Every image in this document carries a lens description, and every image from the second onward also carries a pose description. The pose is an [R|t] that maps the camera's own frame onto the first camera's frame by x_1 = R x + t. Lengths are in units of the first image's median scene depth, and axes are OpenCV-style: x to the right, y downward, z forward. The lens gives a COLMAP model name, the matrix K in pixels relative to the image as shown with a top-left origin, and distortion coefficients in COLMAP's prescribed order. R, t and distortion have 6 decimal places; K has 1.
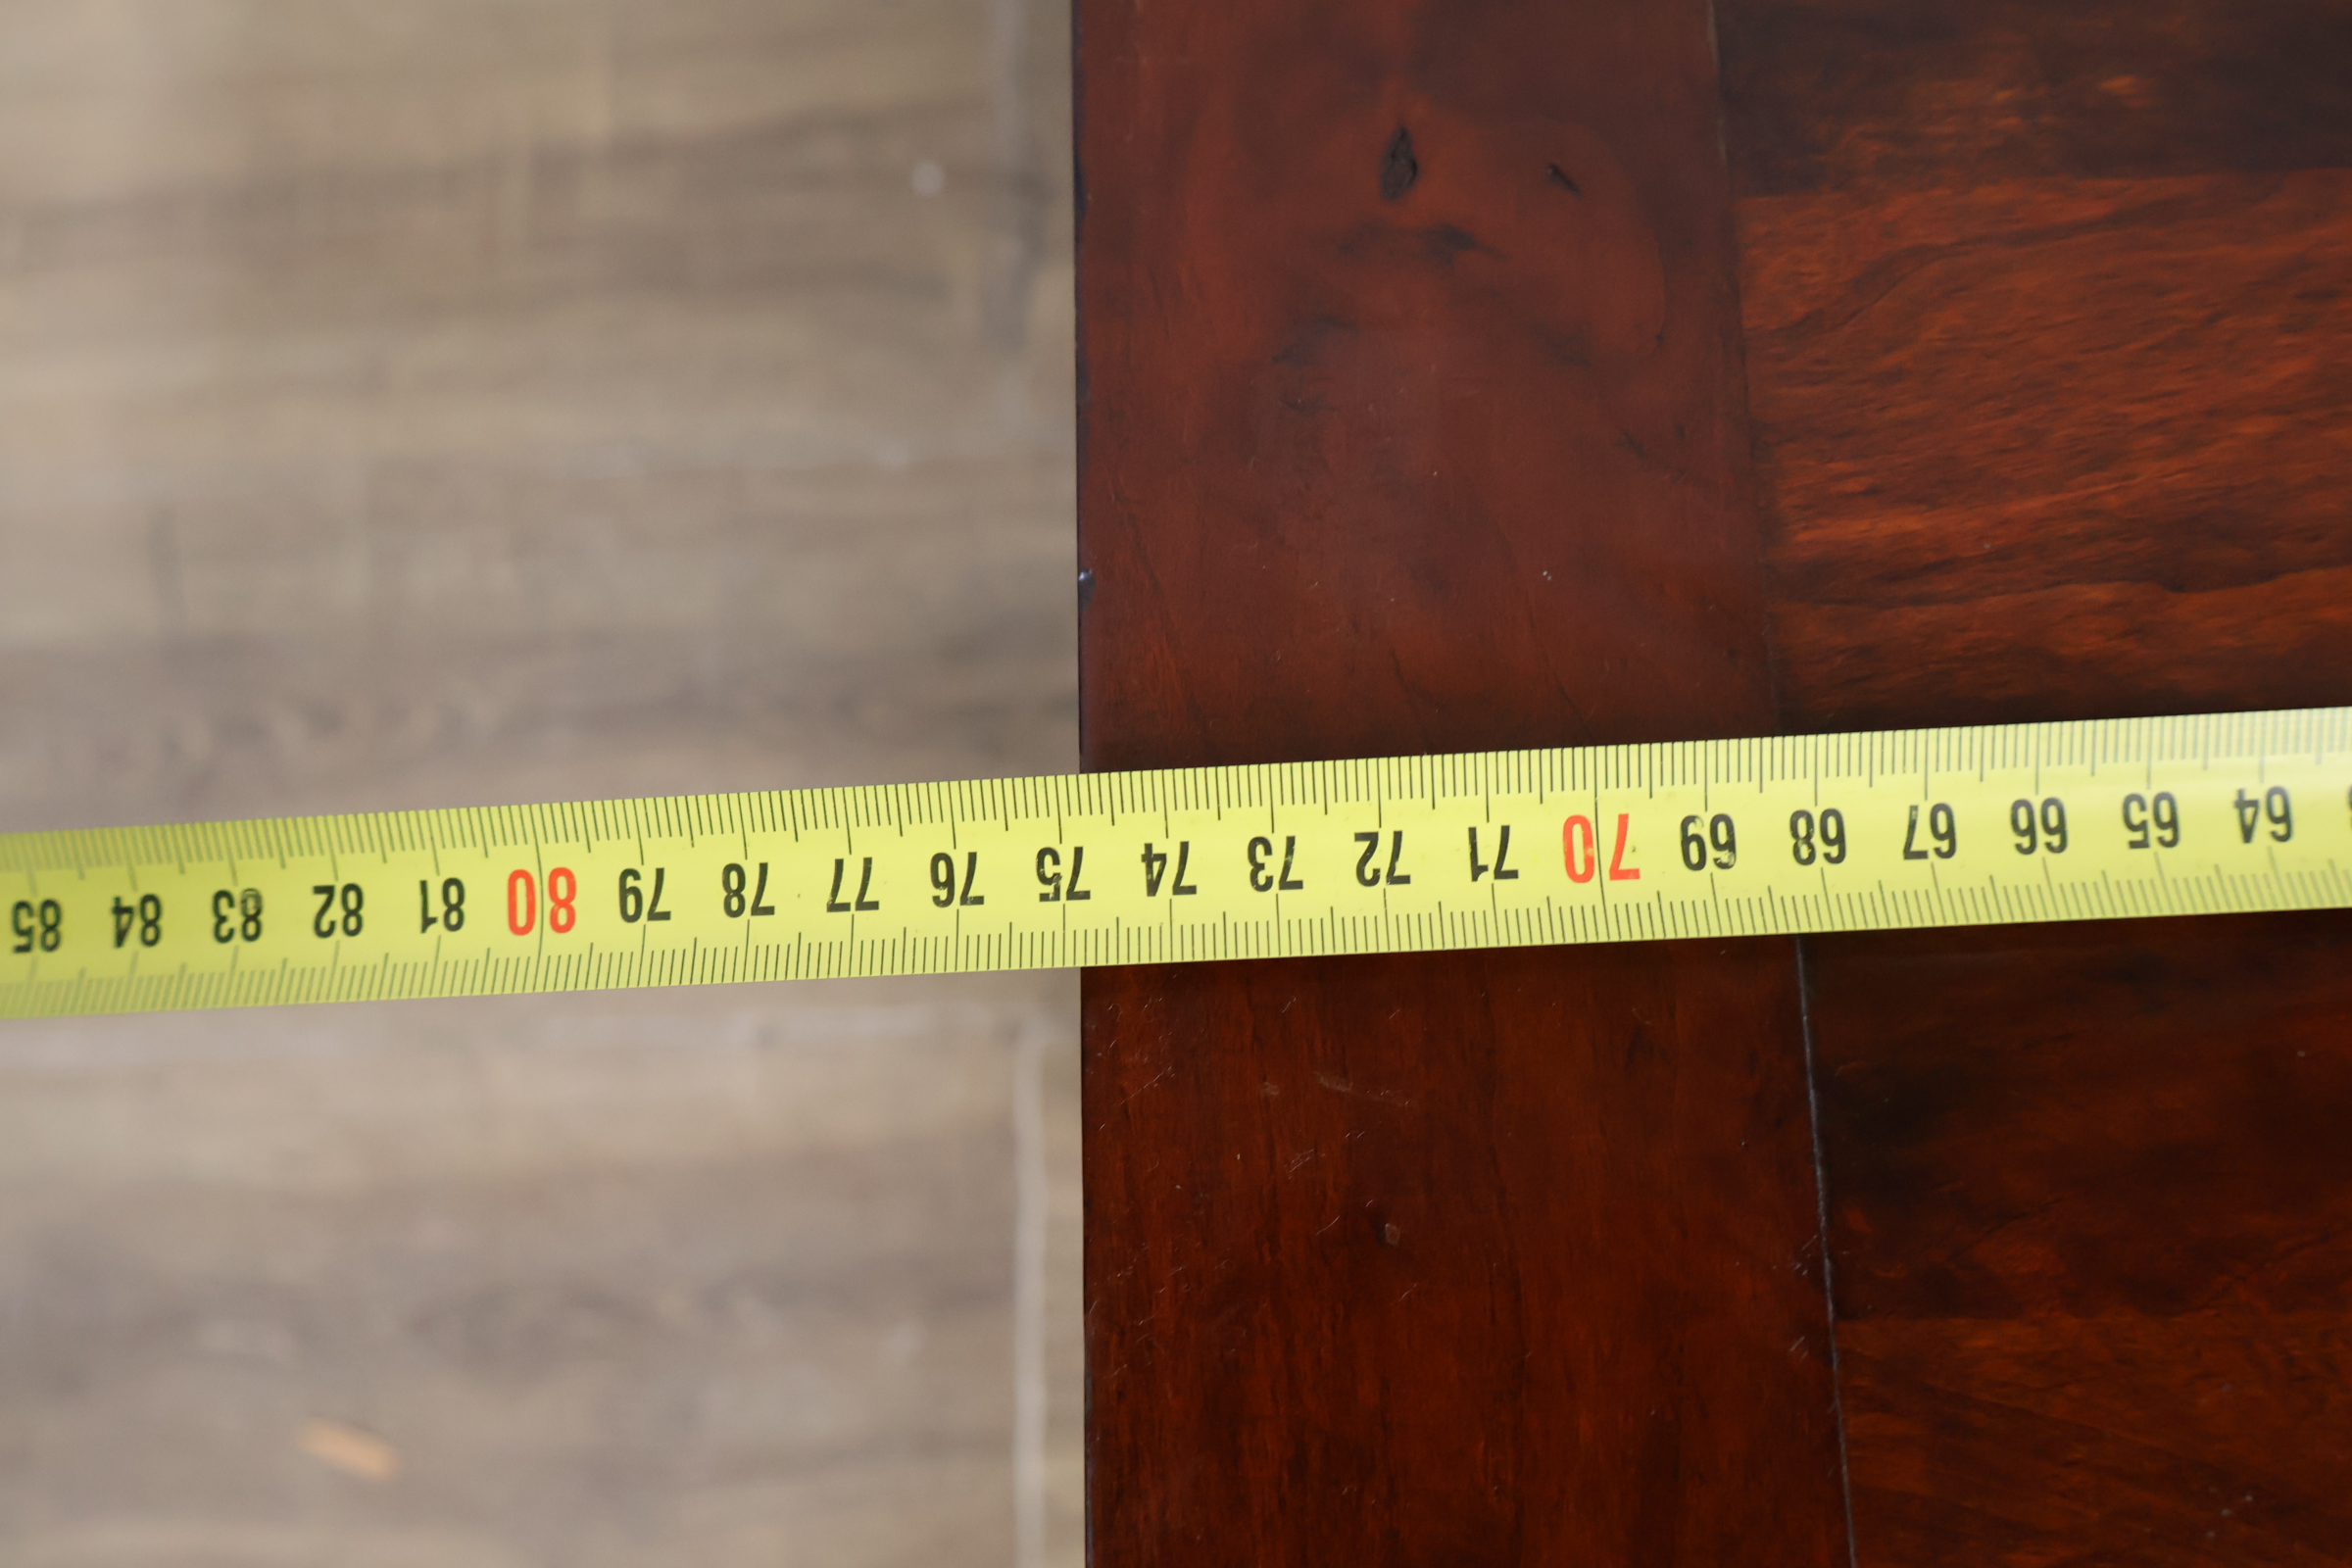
lens RADIAL K [[2197.8, 0, 1179.1], [0, 2197.8, 799.1], [0, 0, 1]] dist [-0.002587, 0.000000]
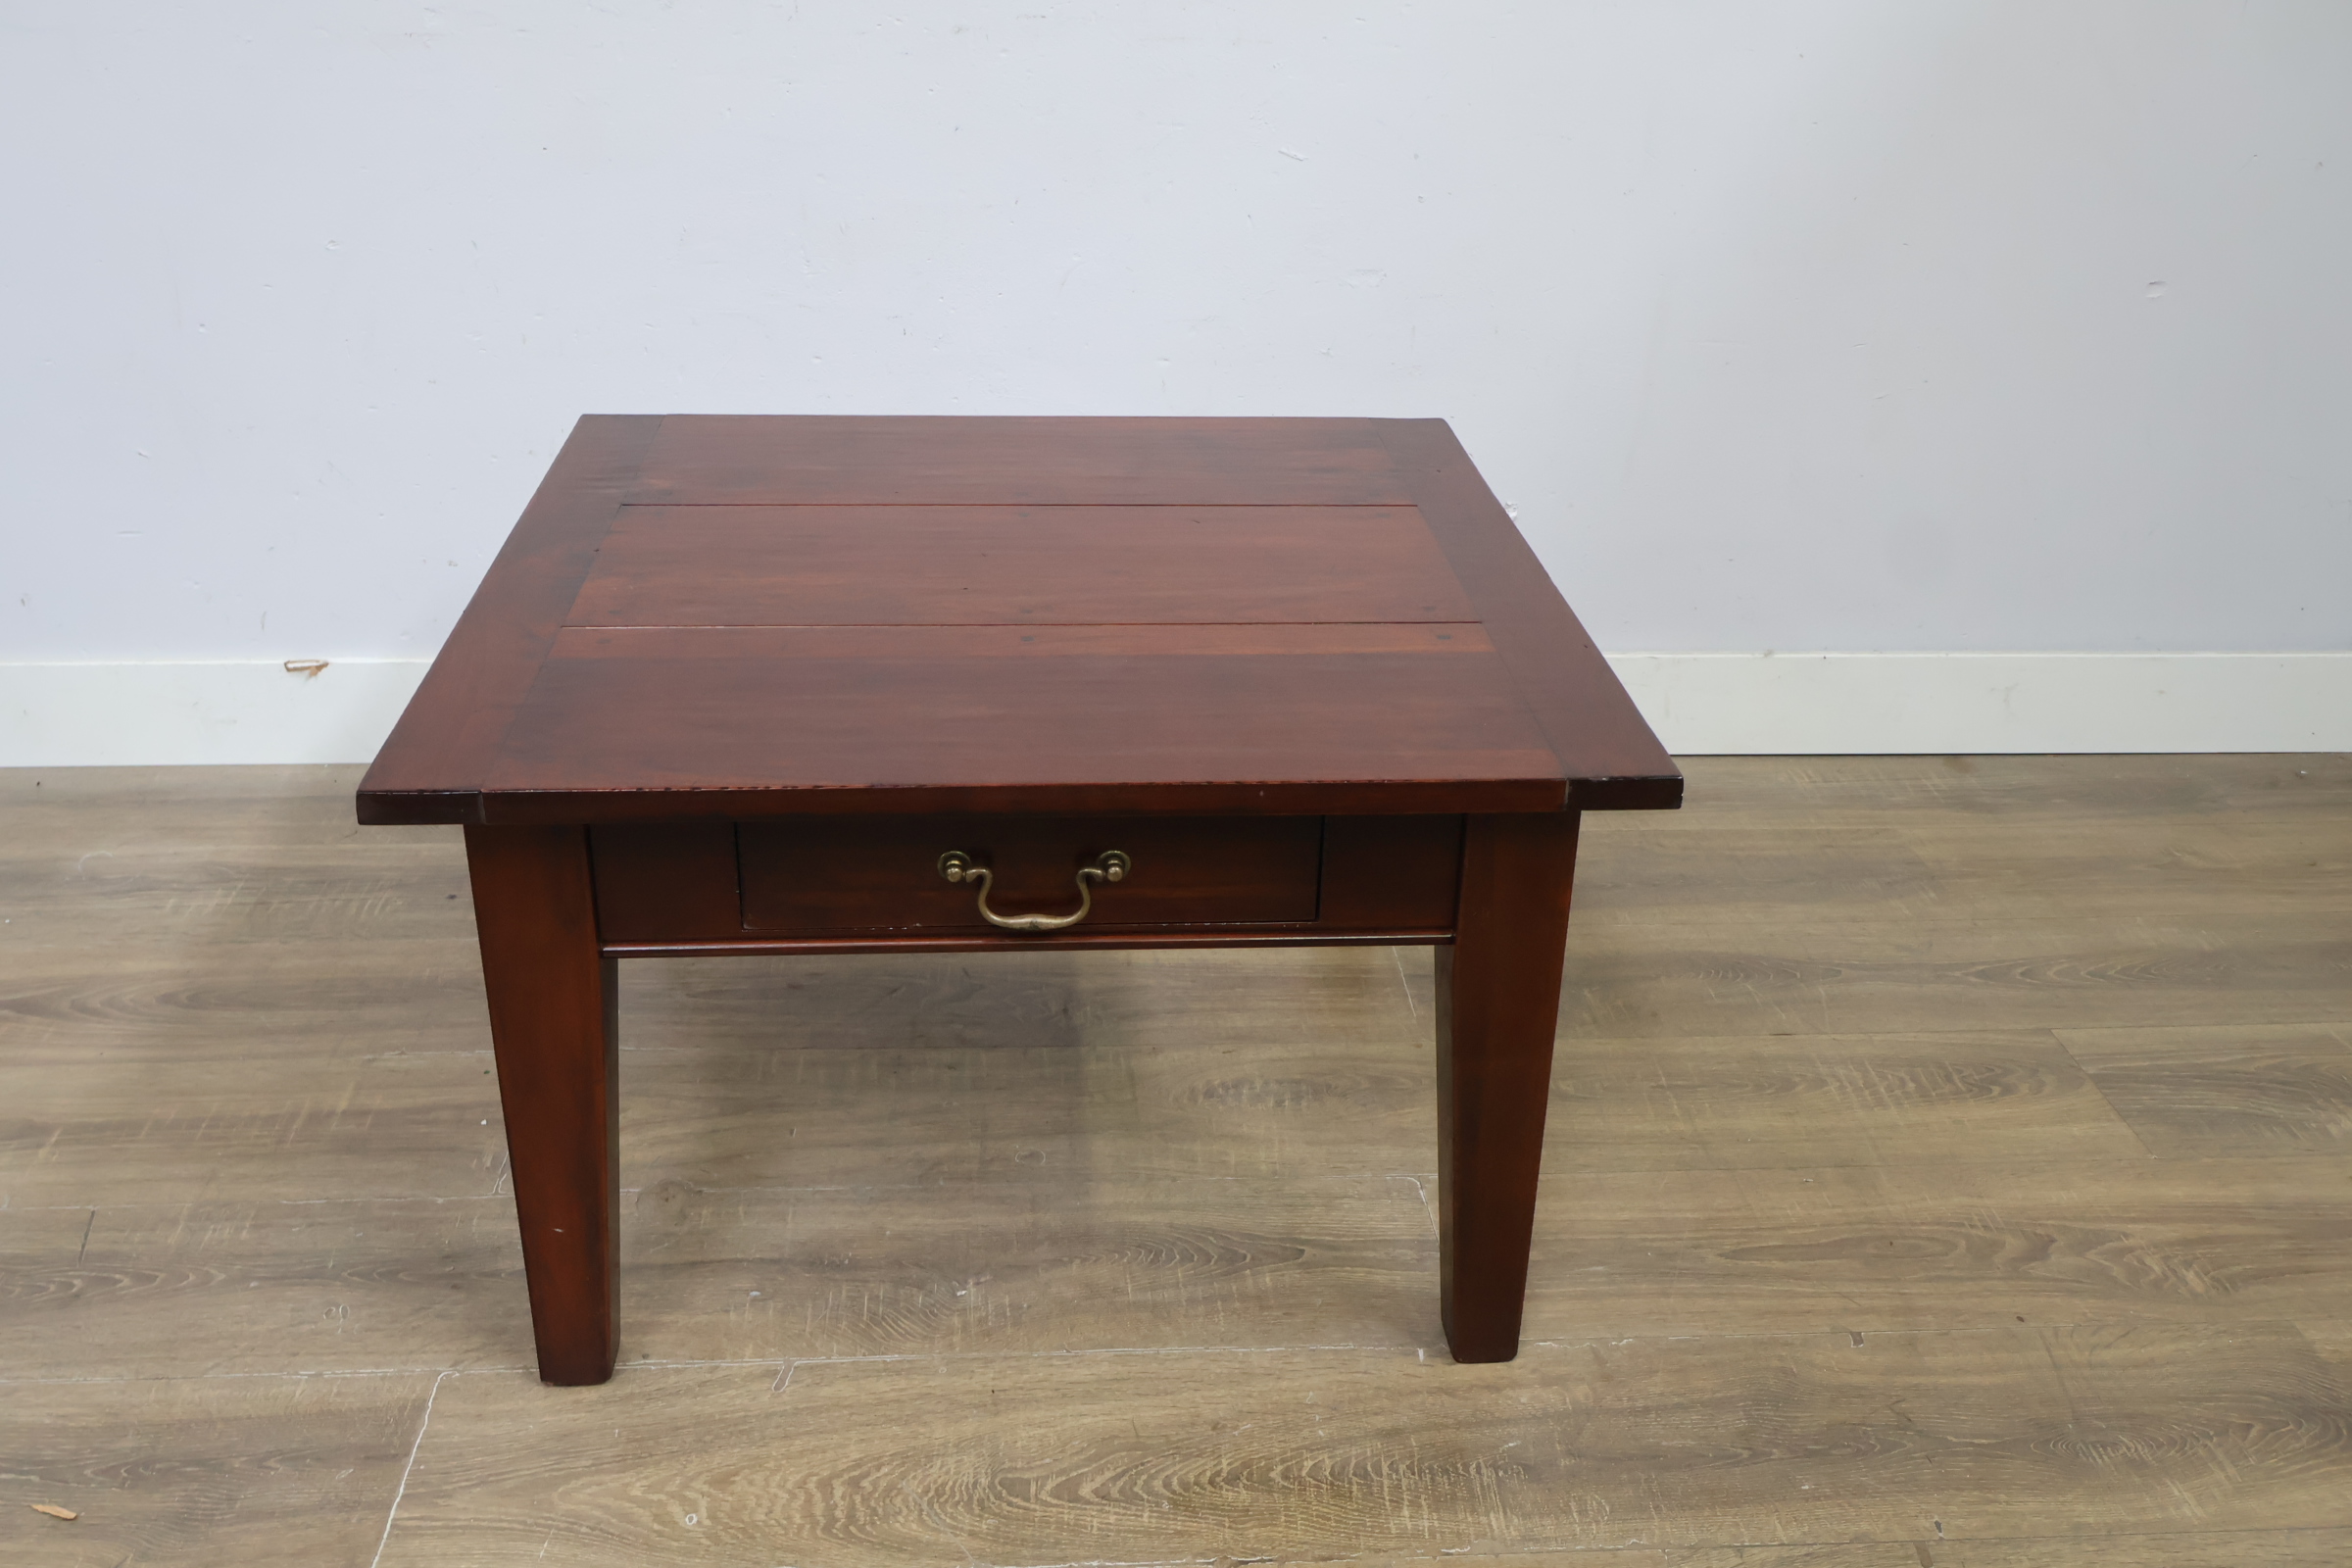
lens RADIAL K [[2197.8, 0, 1160.8], [0, 2197.8, 780.3], [0, 0, 1]] dist [-0.002587, 0.000000]
pose [[0.995071, 0.061734, 0.077604, 0.408763], [0.020654, 0.636391, -0.771090, 1.336613], [-0.096989, 0.768892, 0.631979, -0.839484]]
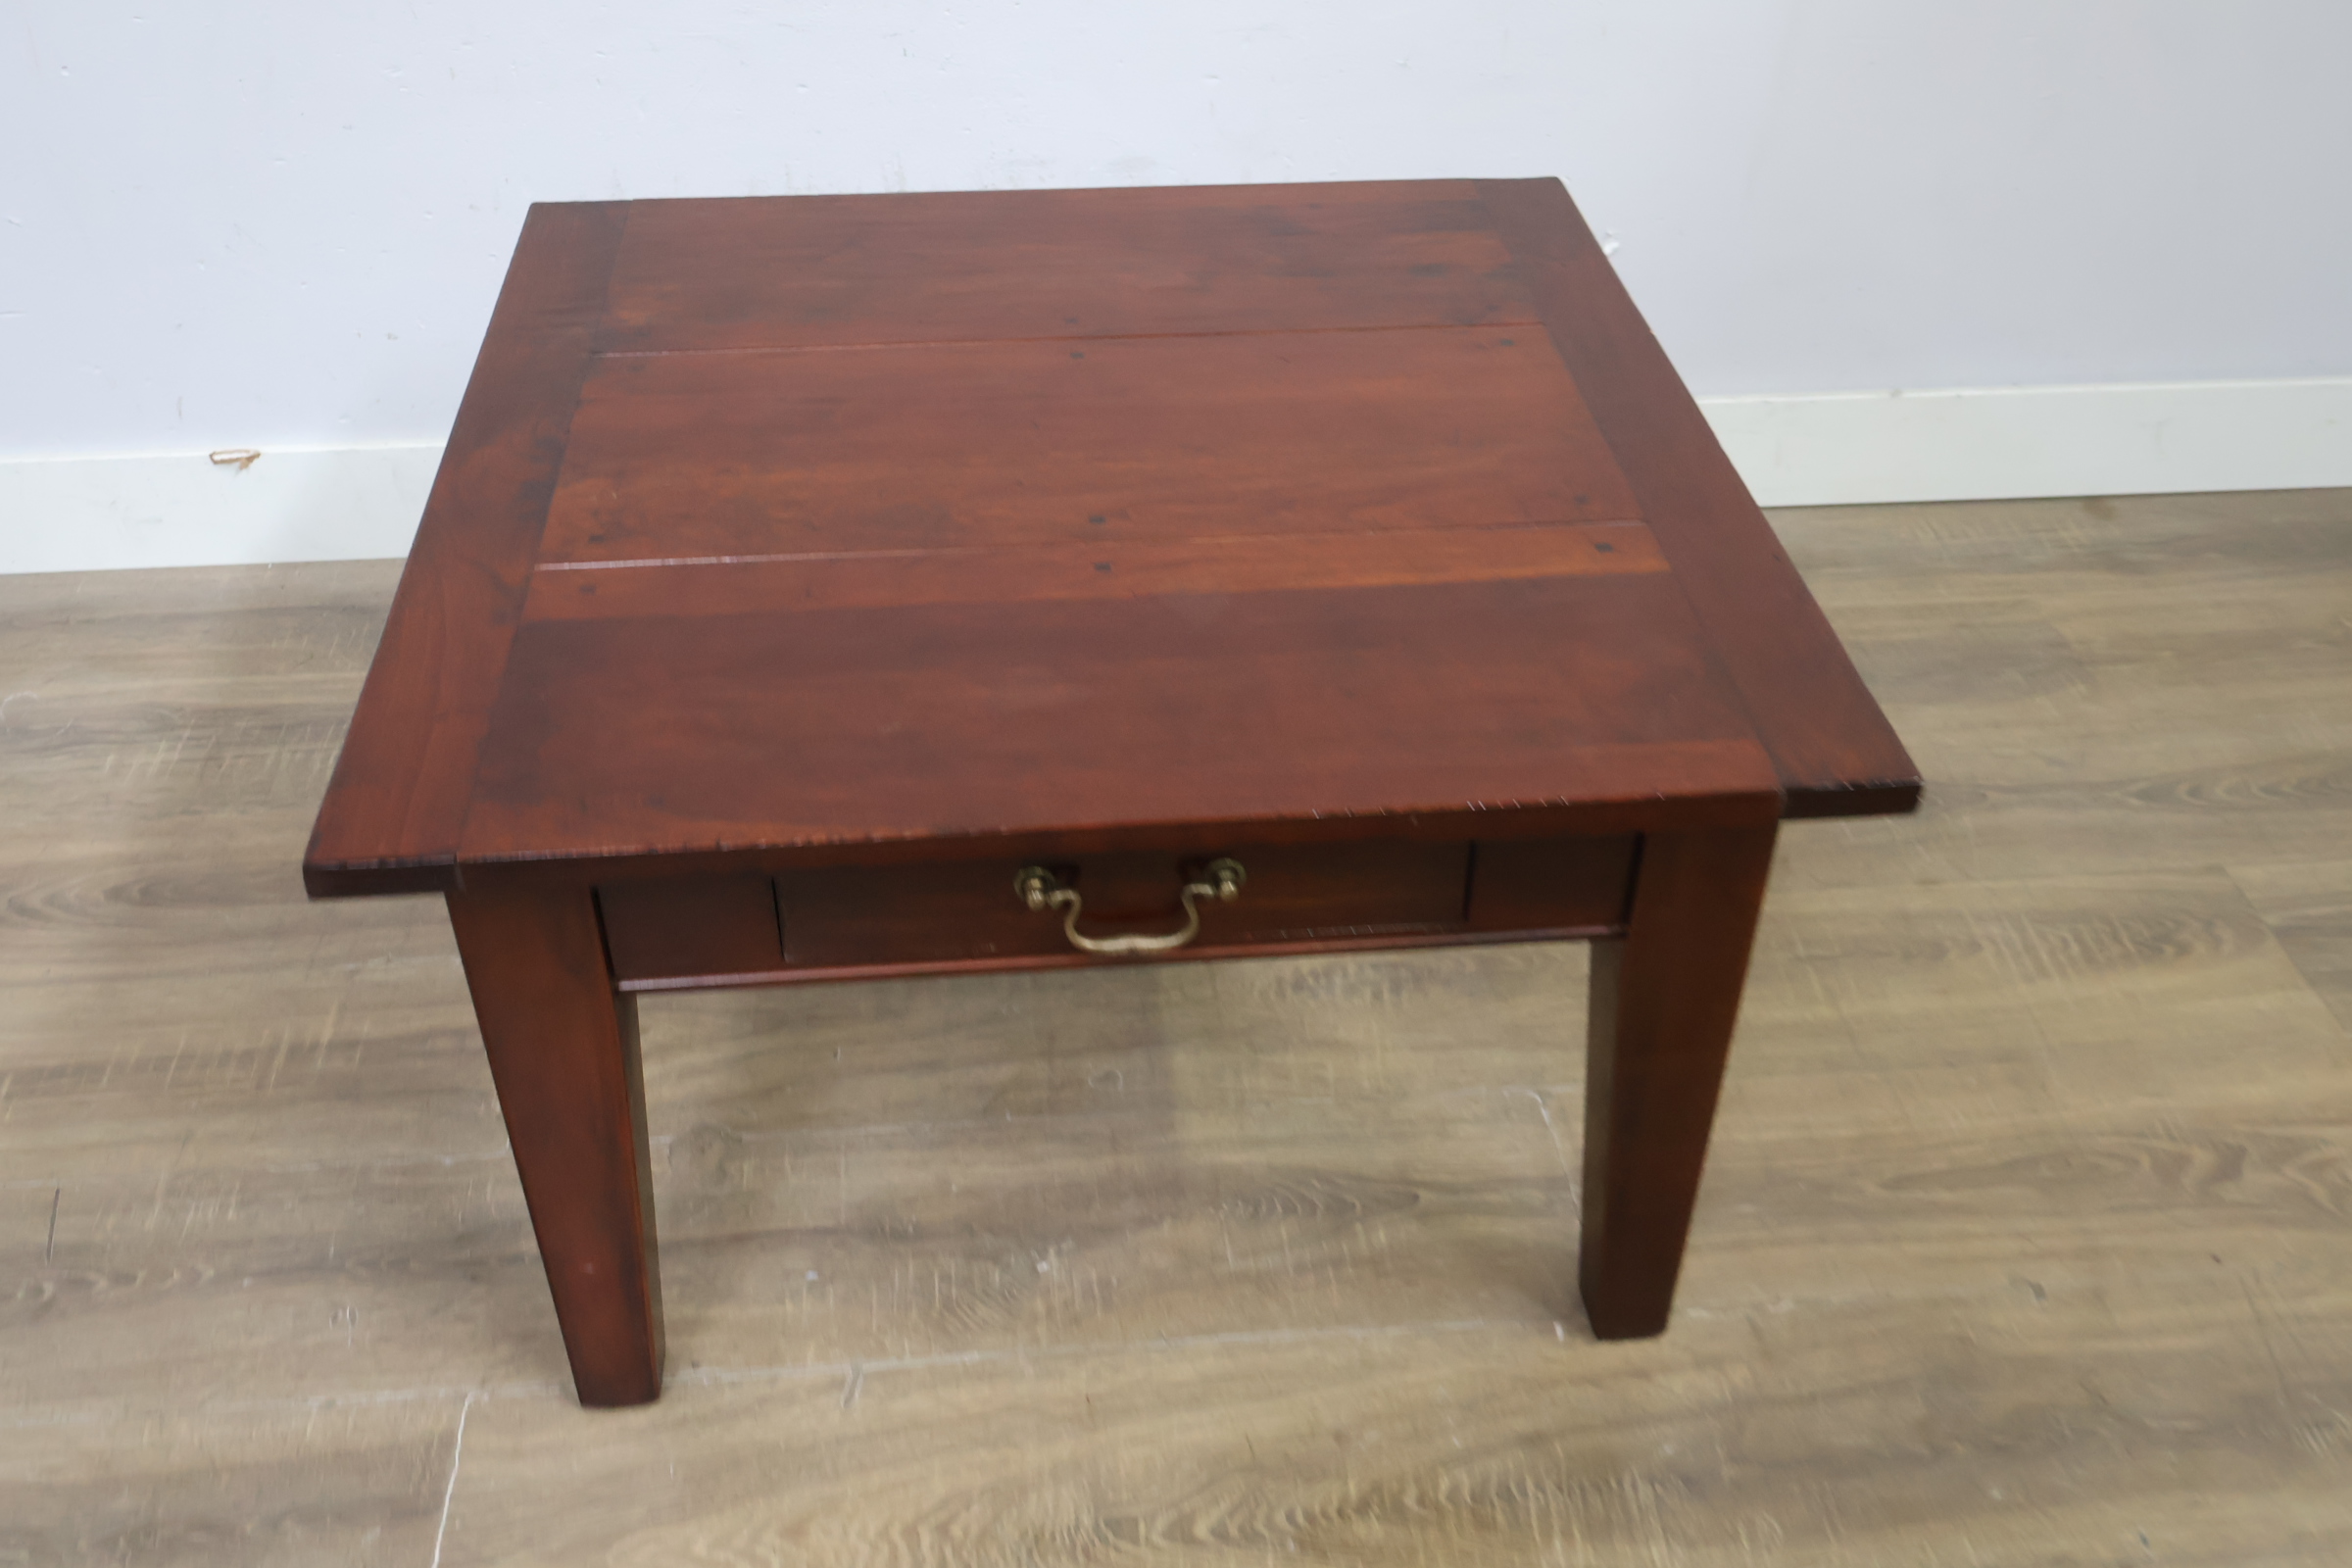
lens RADIAL K [[2197.8, 0, 1175.8], [0, 2197.8, 783.9], [0, 0, 1]] dist [-0.002587, 0.000000]
pose [[0.994780, 0.018252, 0.100395, 0.327410], [0.048360, 0.782029, -0.621362, 0.862706], [-0.089853, 0.622974, 0.777065, -0.845329]]
